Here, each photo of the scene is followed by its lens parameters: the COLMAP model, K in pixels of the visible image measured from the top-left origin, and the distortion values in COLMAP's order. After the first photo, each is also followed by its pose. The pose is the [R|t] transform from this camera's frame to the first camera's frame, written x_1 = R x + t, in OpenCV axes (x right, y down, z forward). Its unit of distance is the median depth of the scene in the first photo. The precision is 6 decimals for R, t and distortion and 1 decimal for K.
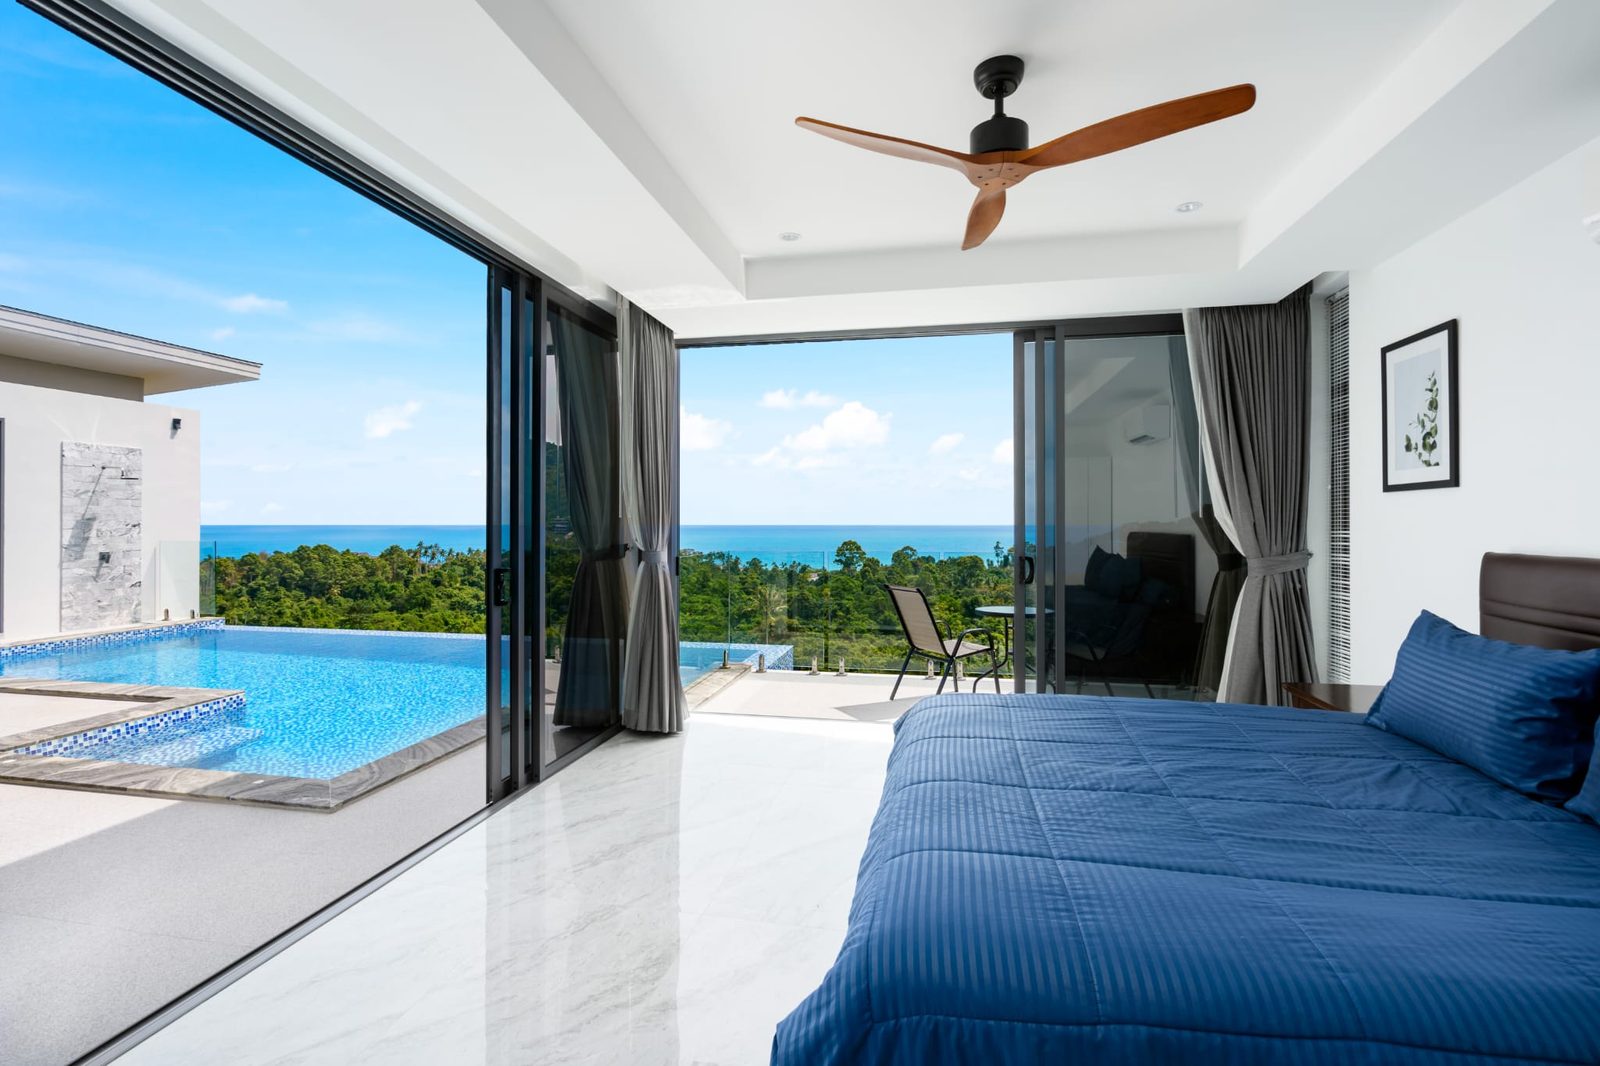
lens RADIAL K [[726.7, 0, 794.9], [0, 726.7, 521.3], [0, 0, 1]] dist [-0.001693, -0.000359]
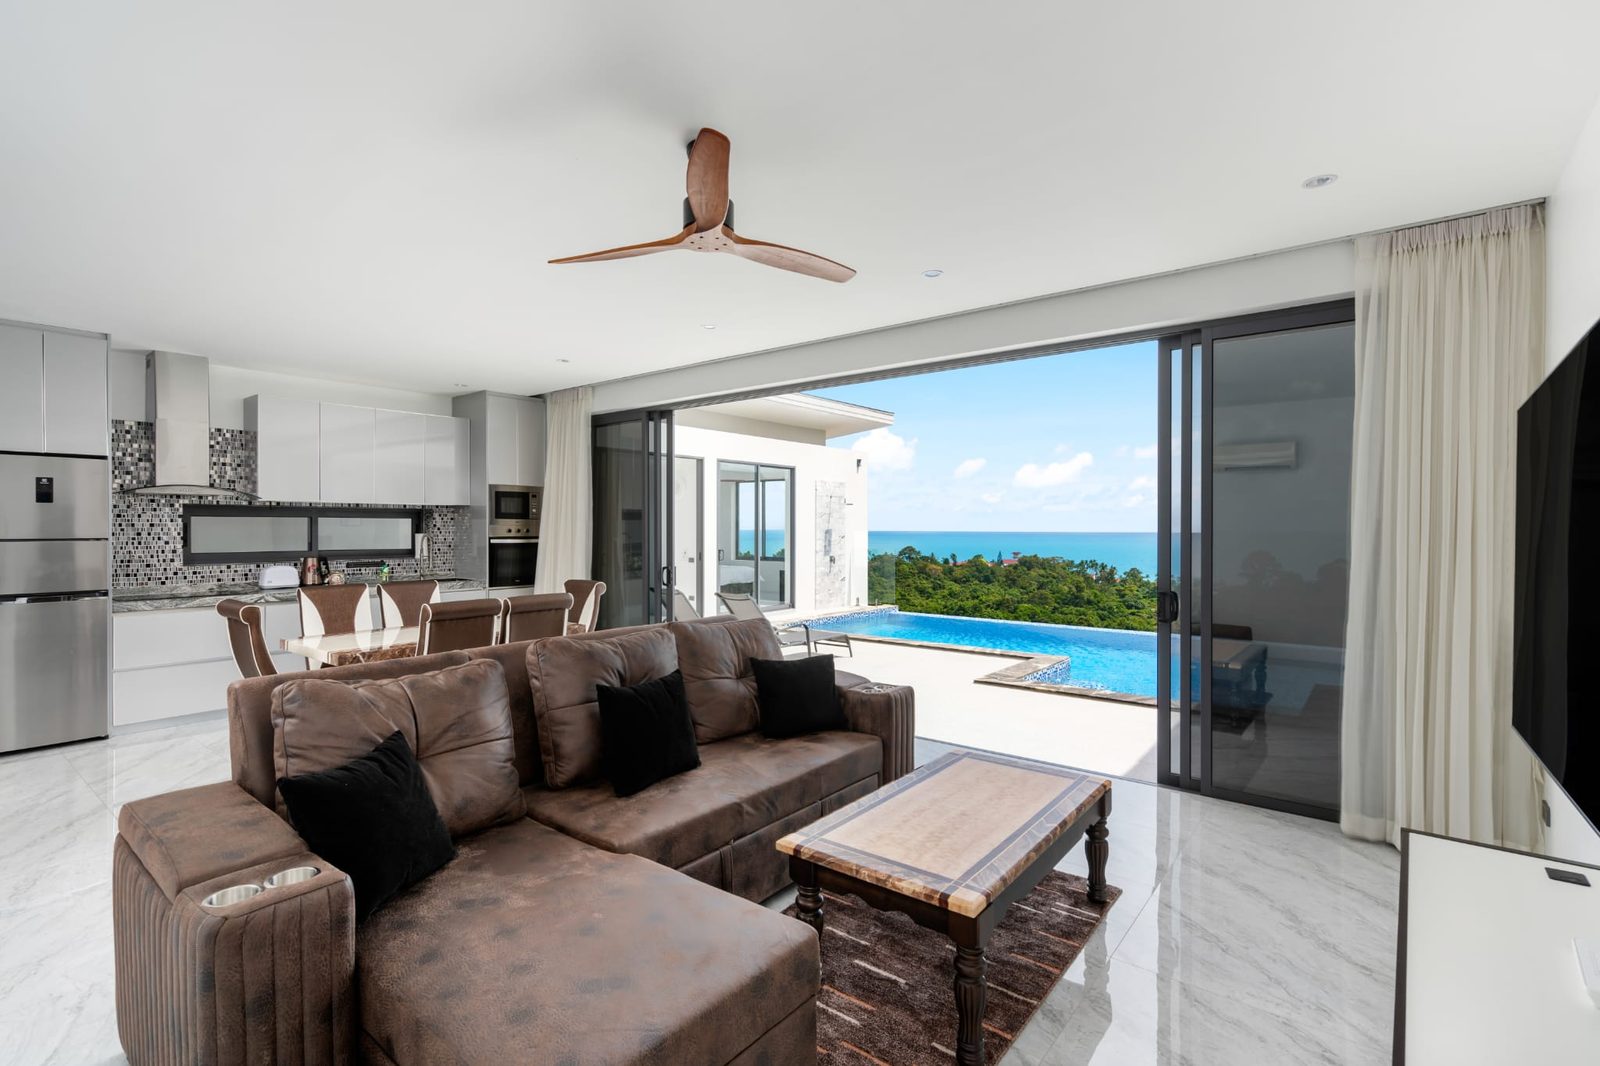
lens RADIAL K [[743.3, 0, 803.0], [0, 743.3, 533.2], [0, 0, 1]] dist [0.002454, 0.000563]
pose [[0.889488, 0.002729, -0.456950, -0.327426], [0.001013, 0.999968, 0.007945, -0.013369], [0.456957, -0.007530, 0.889457, -0.316297]]
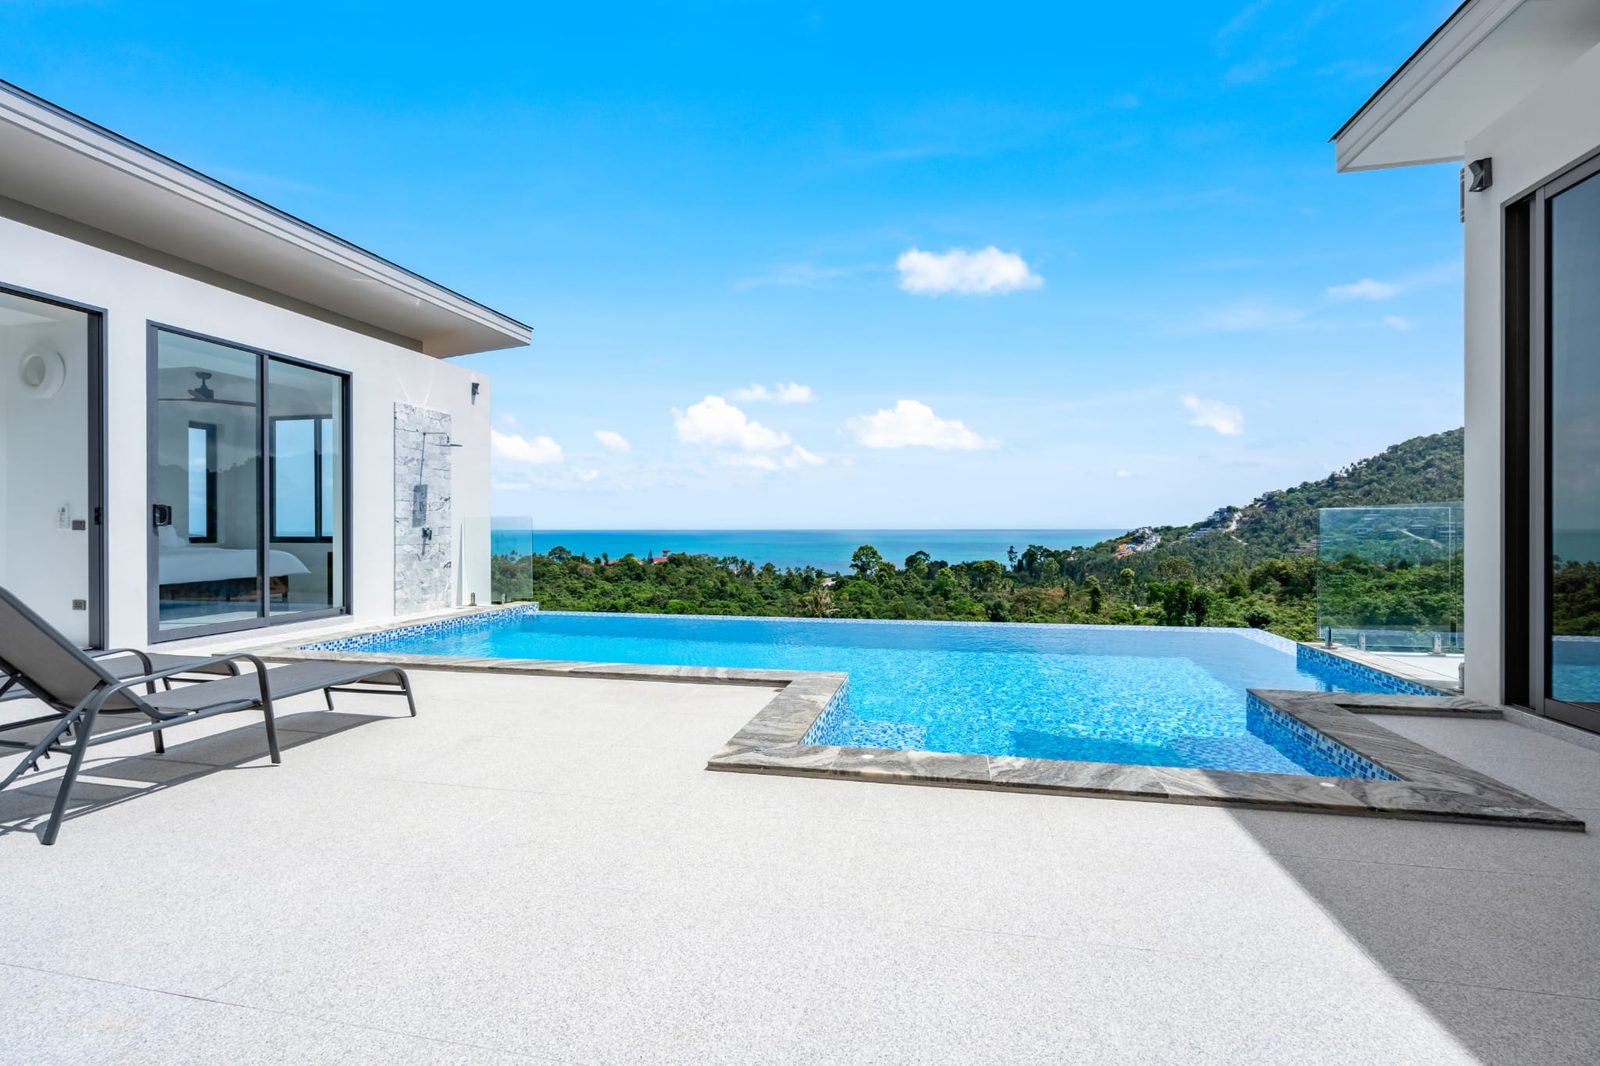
lens RADIAL K [[726.7, 0, 796.7], [0, 726.7, 527.2], [0, 0, 1]] dist [-0.001693, -0.000359]
pose [[0.999852, -0.002383, -0.017062, -0.468113], [0.002410, 0.999996, 0.001572, 0.040486], [0.017058, -0.001613, 0.999853, 0.109128]]
